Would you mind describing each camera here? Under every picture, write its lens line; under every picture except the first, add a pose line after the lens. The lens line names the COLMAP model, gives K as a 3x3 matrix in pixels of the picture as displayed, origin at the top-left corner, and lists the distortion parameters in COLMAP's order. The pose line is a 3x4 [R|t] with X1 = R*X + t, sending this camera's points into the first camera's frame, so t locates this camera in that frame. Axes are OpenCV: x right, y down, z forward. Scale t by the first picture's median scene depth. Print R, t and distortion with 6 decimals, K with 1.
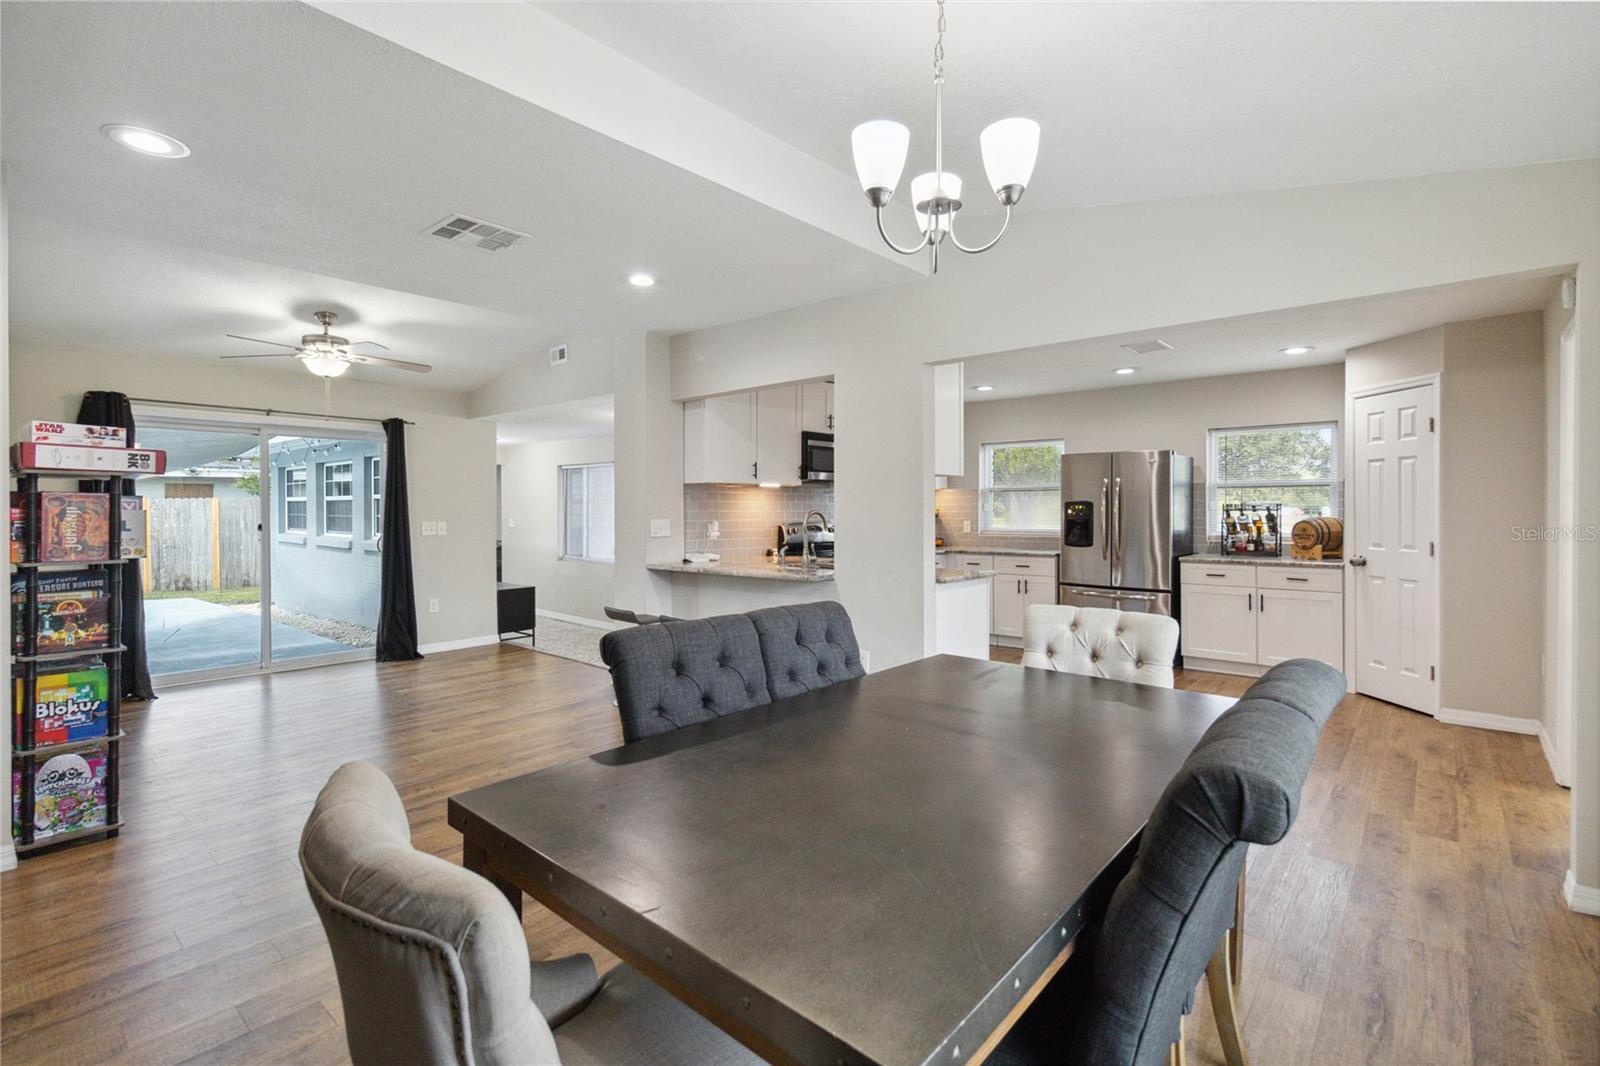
lens RADIAL K [[741.2, 0, 801.7], [0, 741.2, 515.2], [0, 0, 1]] dist [-0.000500, -0.000399]
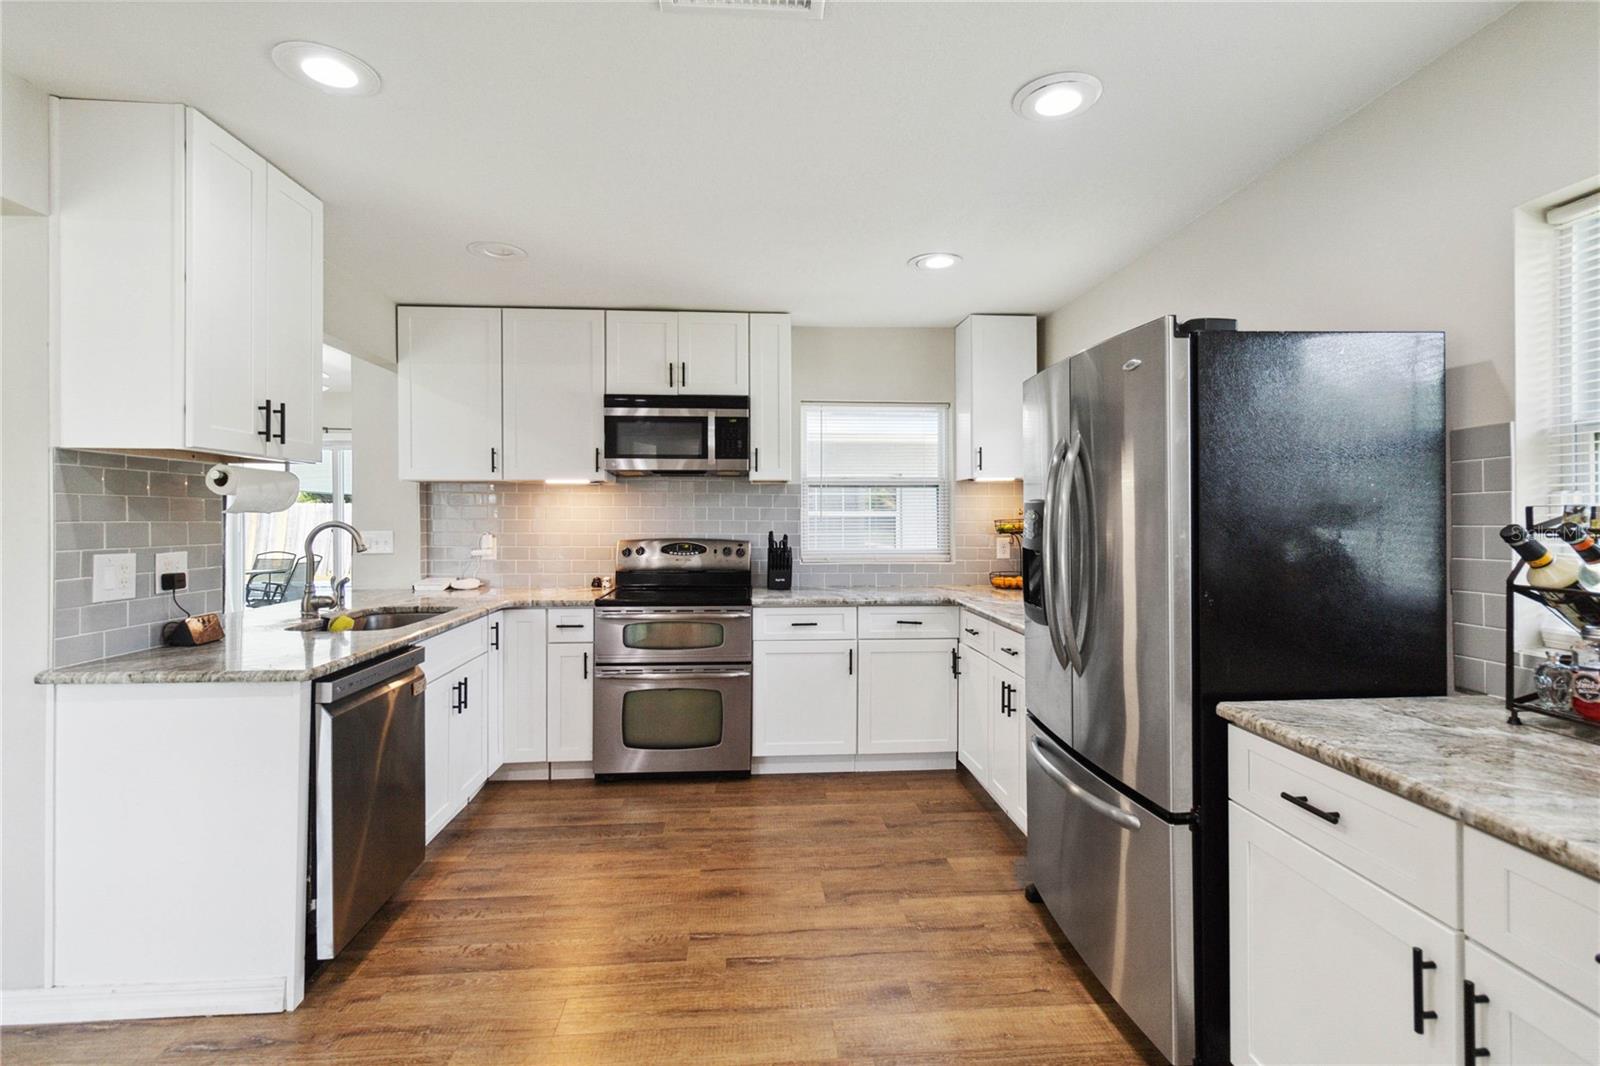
lens RADIAL K [[741.2, 0, 808.0], [0, 741.2, 512.2], [0, 0, 1]] dist [-0.000500, -0.000399]
pose [[0.716176, 0.000697, -0.697919, 0.586853], [-0.007156, 0.999954, -0.006345, -0.010386], [0.697883, 0.009538, 0.716148, 0.691276]]
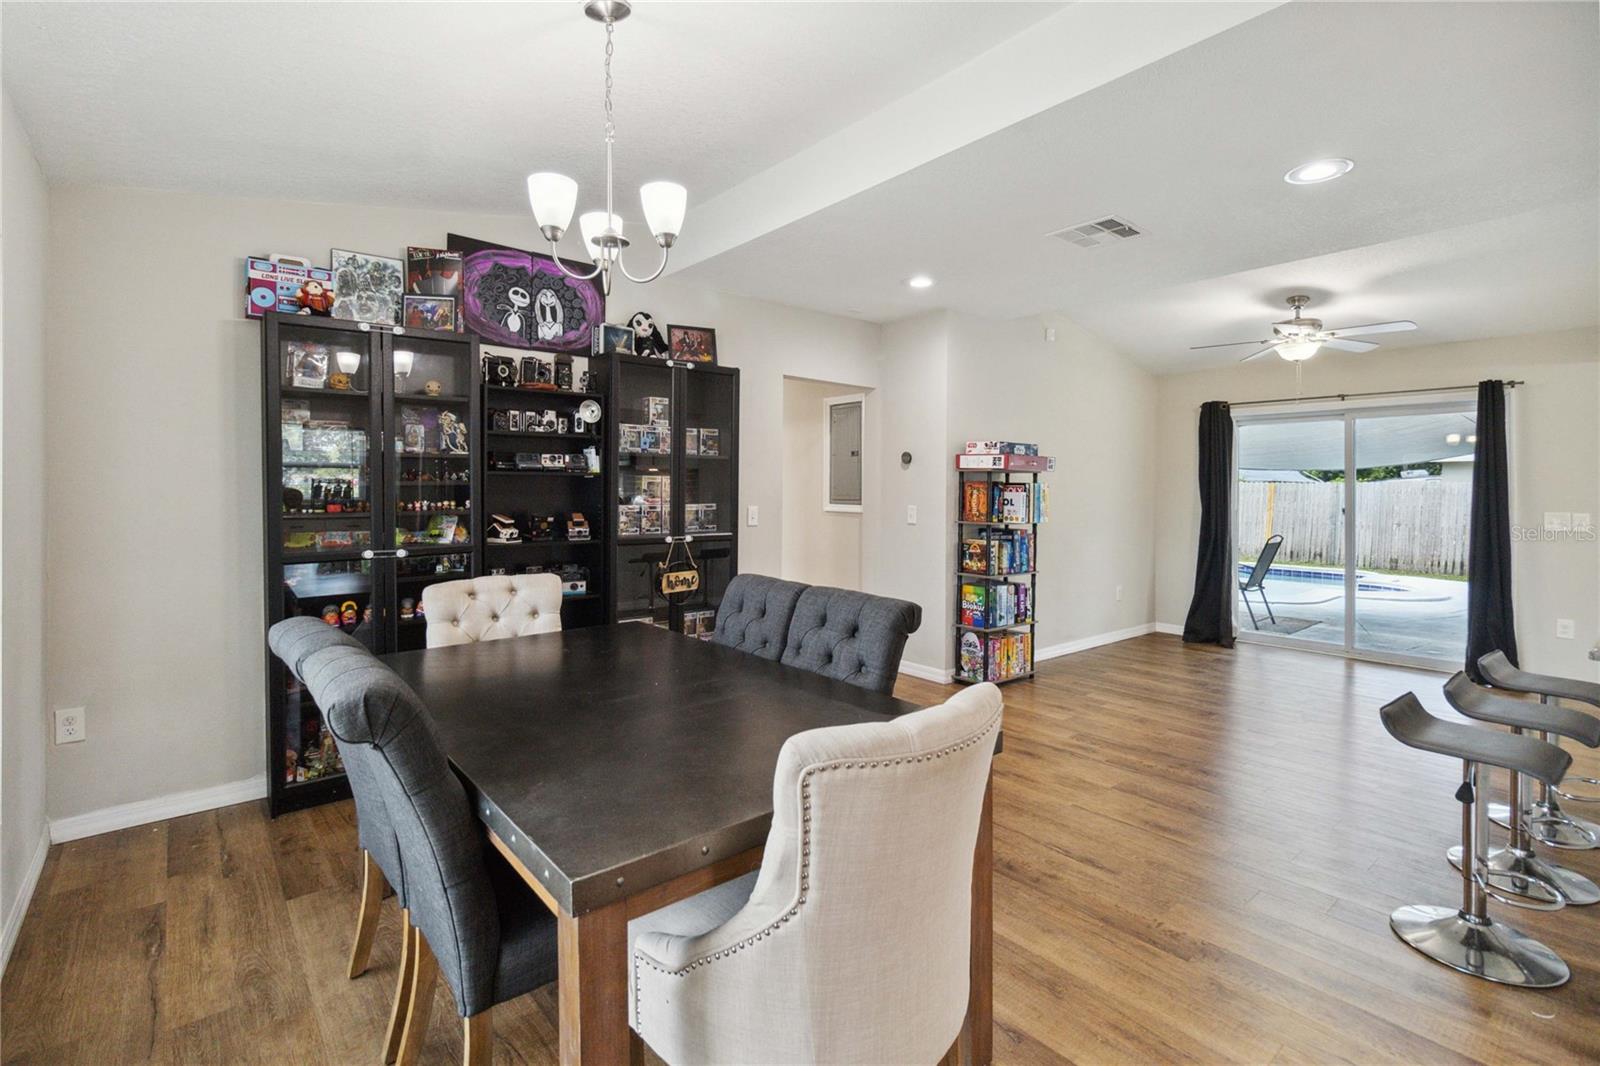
lens RADIAL K [[741.2, 0, 807.8], [0, 741.2, 495.0], [0, 0, 1]] dist [-0.000500, -0.000399]
pose [[-0.151368, 0.007802, -0.988447, 0.377033], [-0.013956, 0.999852, 0.010029, -0.005849], [0.988379, 0.015313, -0.151237, 0.425885]]
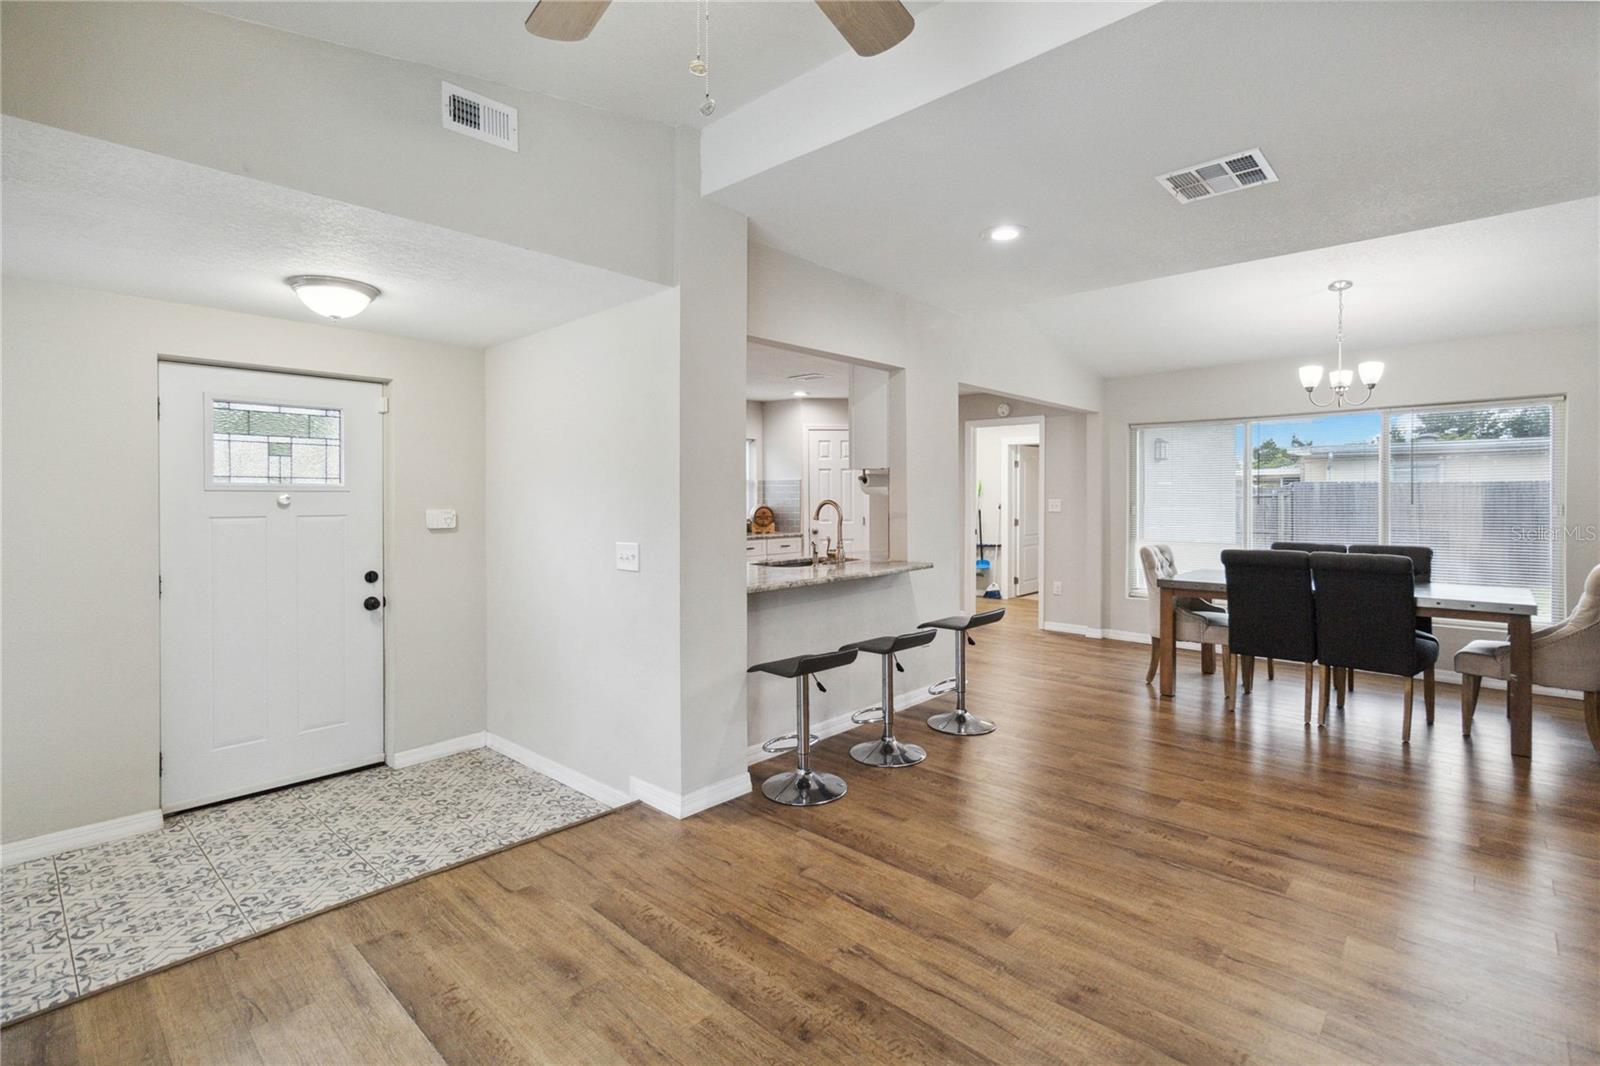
lens RADIAL K [[741.2, 0, 815.9], [0, 741.2, 505.8], [0, 0, 1]] dist [-0.000500, -0.000399]
pose [[0.020500, -0.009966, 0.999740, -0.739601], [0.011142, 0.999891, 0.009739, -0.007772], [-0.999728, 0.010939, 0.020609, 0.819400]]
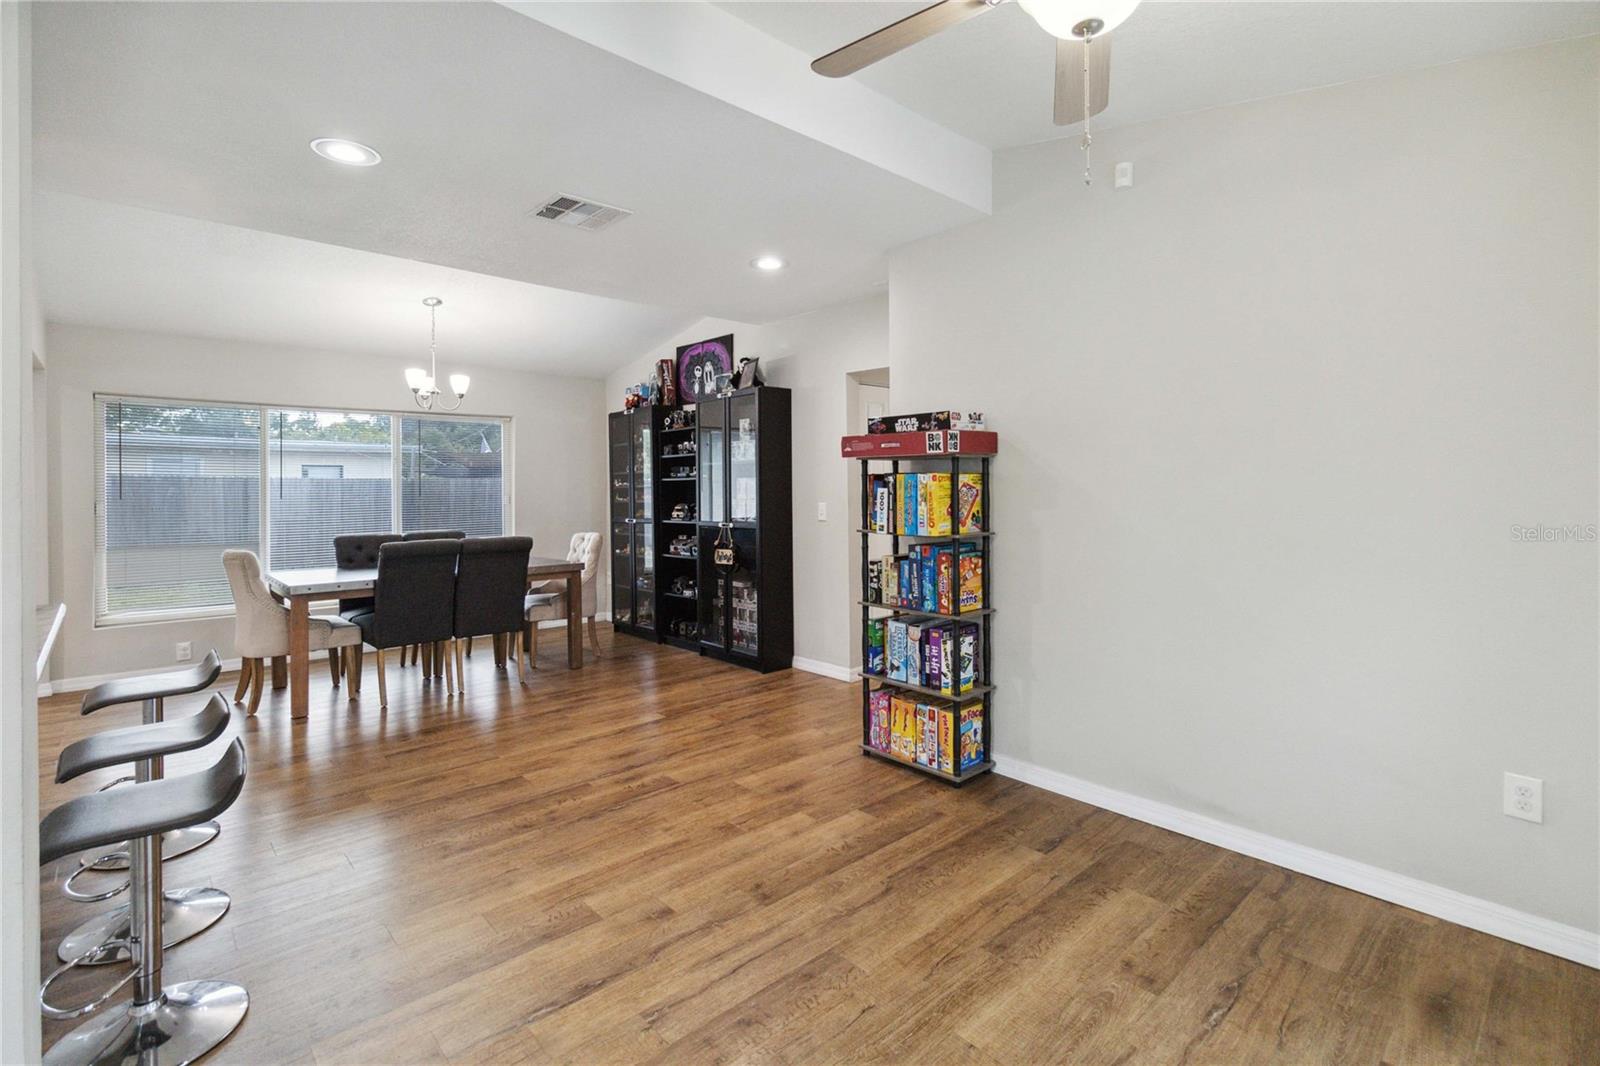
lens RADIAL K [[741.2, 0, 808.0], [0, 741.2, 485.8], [0, 0, 1]] dist [-0.000500, -0.000399]
pose [[-0.994697, 0.008193, 0.102525, -0.478093], [0.008849, 0.999943, 0.005950, -0.009705], [-0.102470, 0.006826, -0.994713, 1.108779]]
